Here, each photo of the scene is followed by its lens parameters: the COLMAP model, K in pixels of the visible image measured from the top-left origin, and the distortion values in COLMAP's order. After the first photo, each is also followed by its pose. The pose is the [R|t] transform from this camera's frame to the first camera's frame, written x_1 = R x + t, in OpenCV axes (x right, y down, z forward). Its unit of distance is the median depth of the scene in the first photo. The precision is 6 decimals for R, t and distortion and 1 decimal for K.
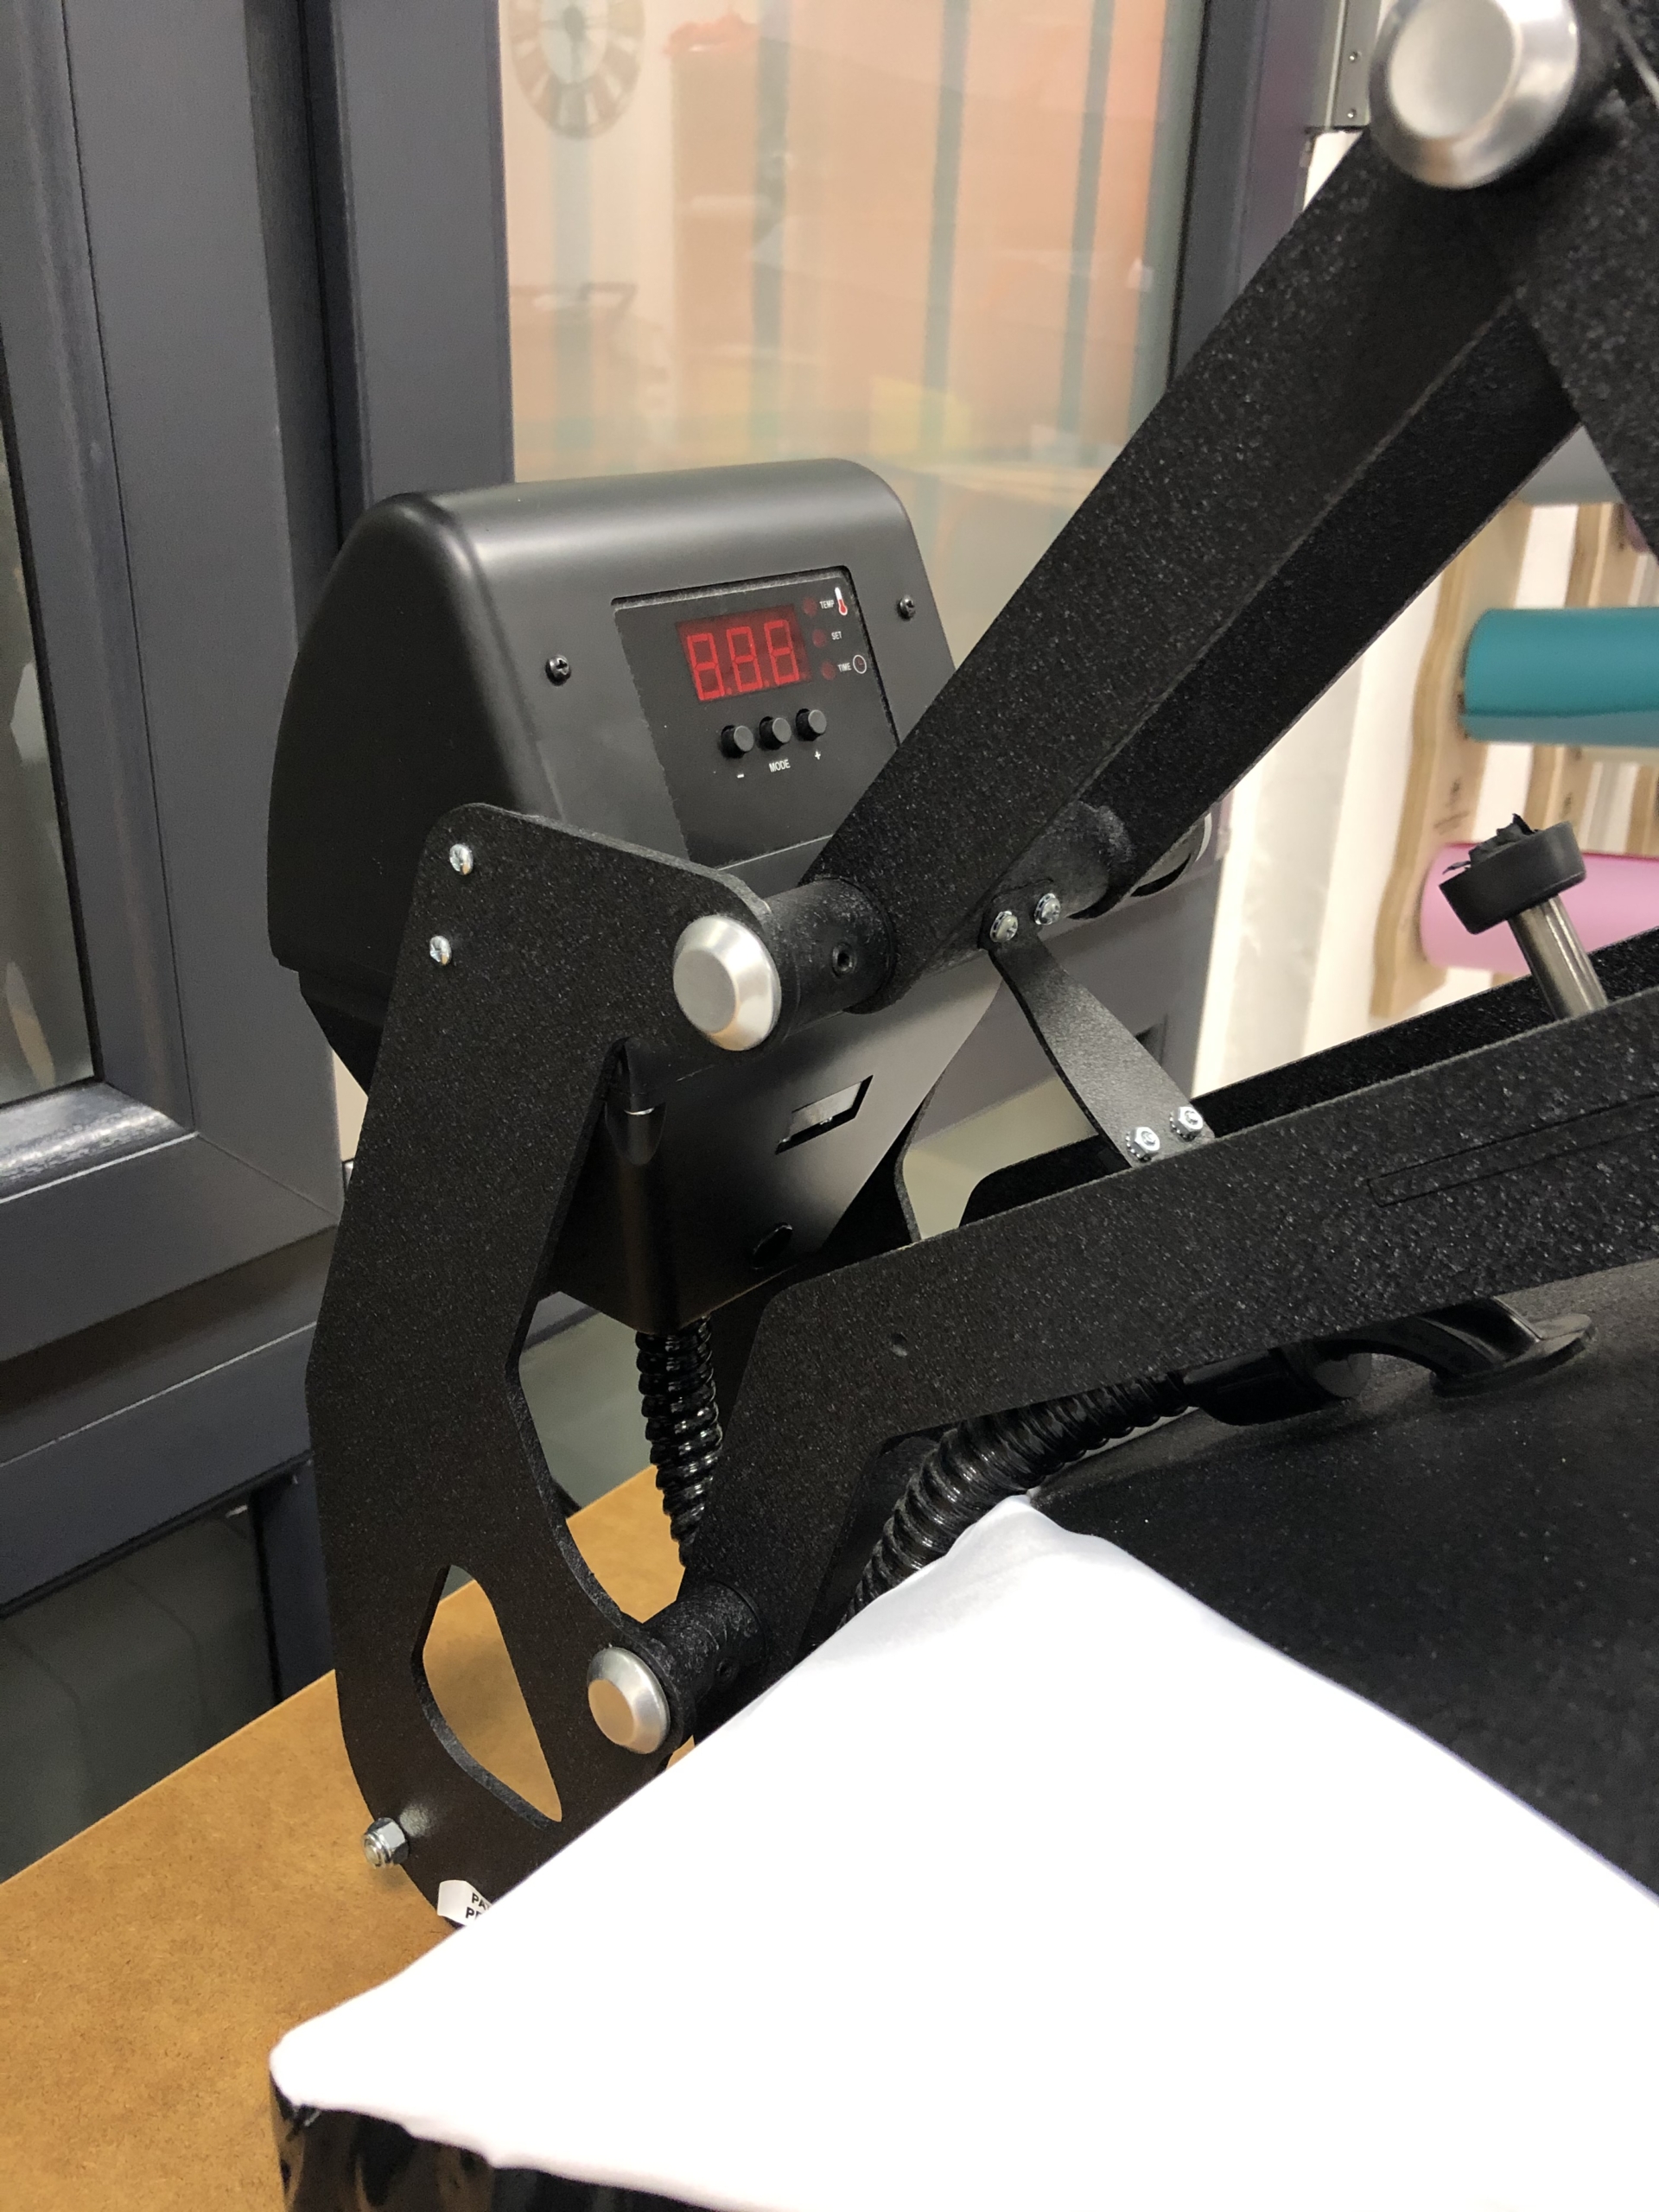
lens RADIAL K [[1822.1, 0, 831.3], [0, 1822.1, 1111.3], [0, 0, 1]] dist [0.004949, -0.013090]
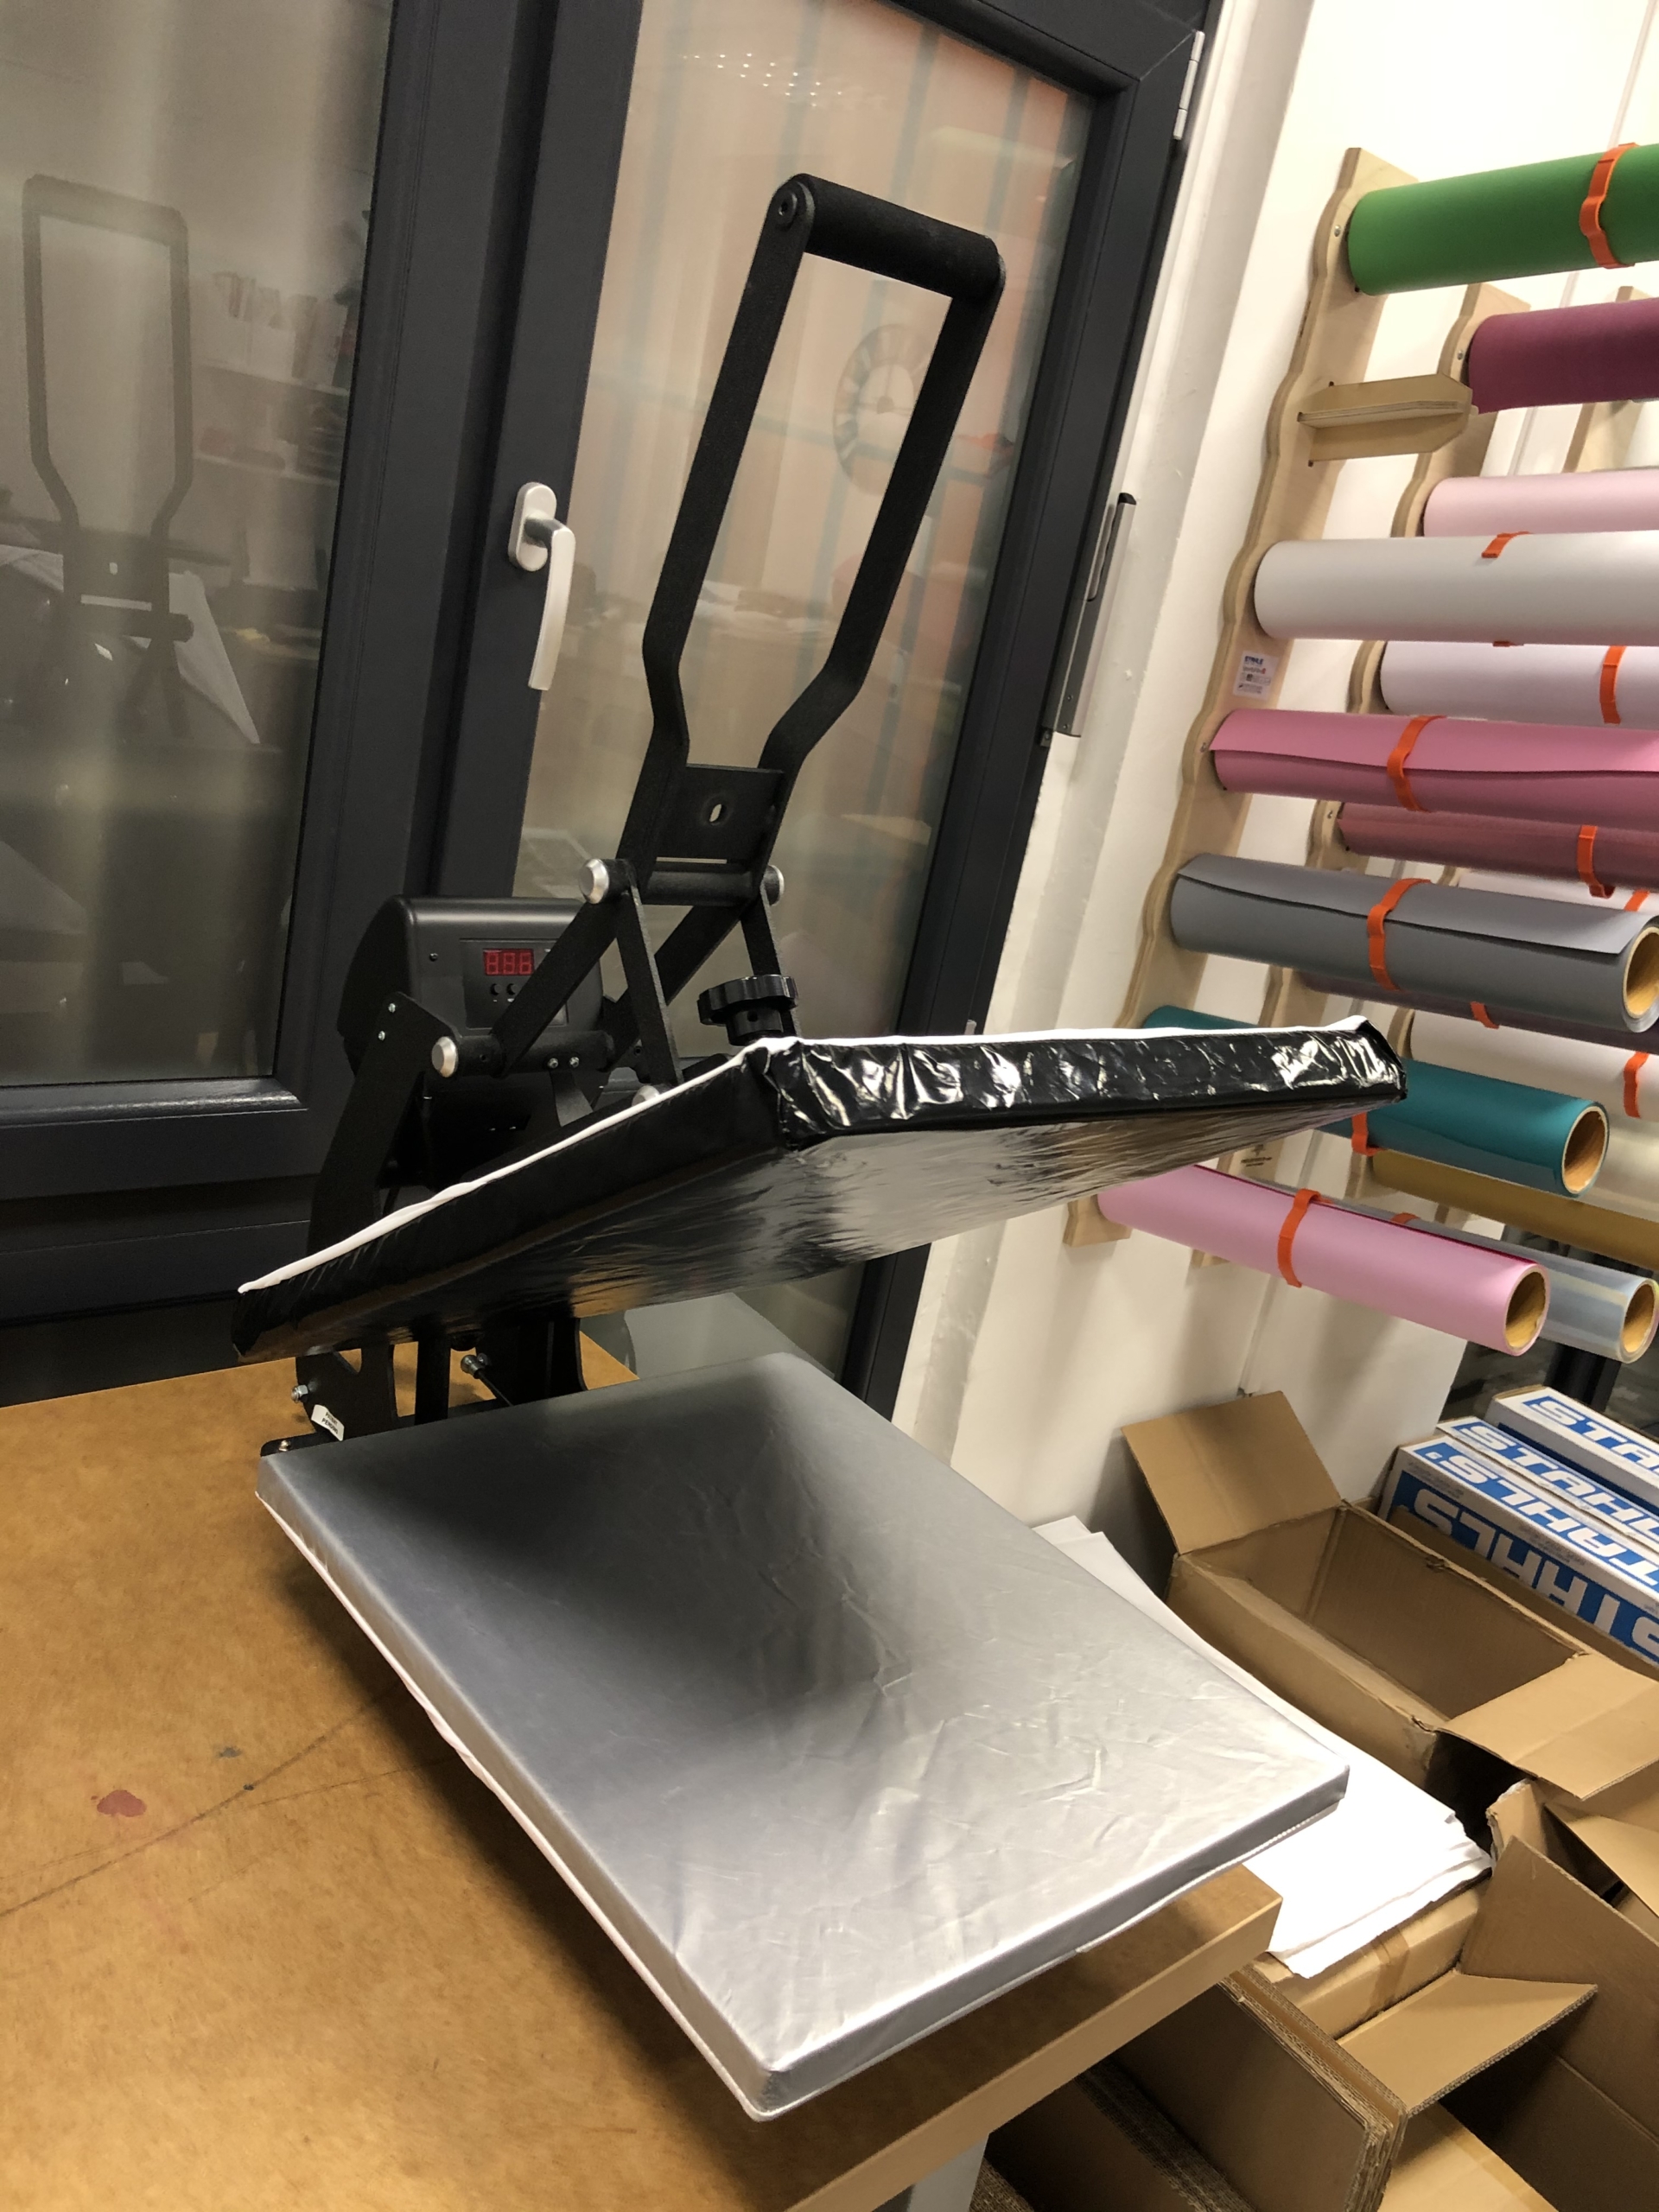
lens RADIAL K [[1822.1, 0, 825.6], [0, 1822.1, 1097.5], [0, 0, 1]] dist [0.004949, -0.013090]
pose [[0.971099, 0.205216, -0.121870, 0.836782], [-0.220354, 0.967062, -0.127420, 0.219690], [0.091707, 0.150592, 0.984333, -1.786479]]
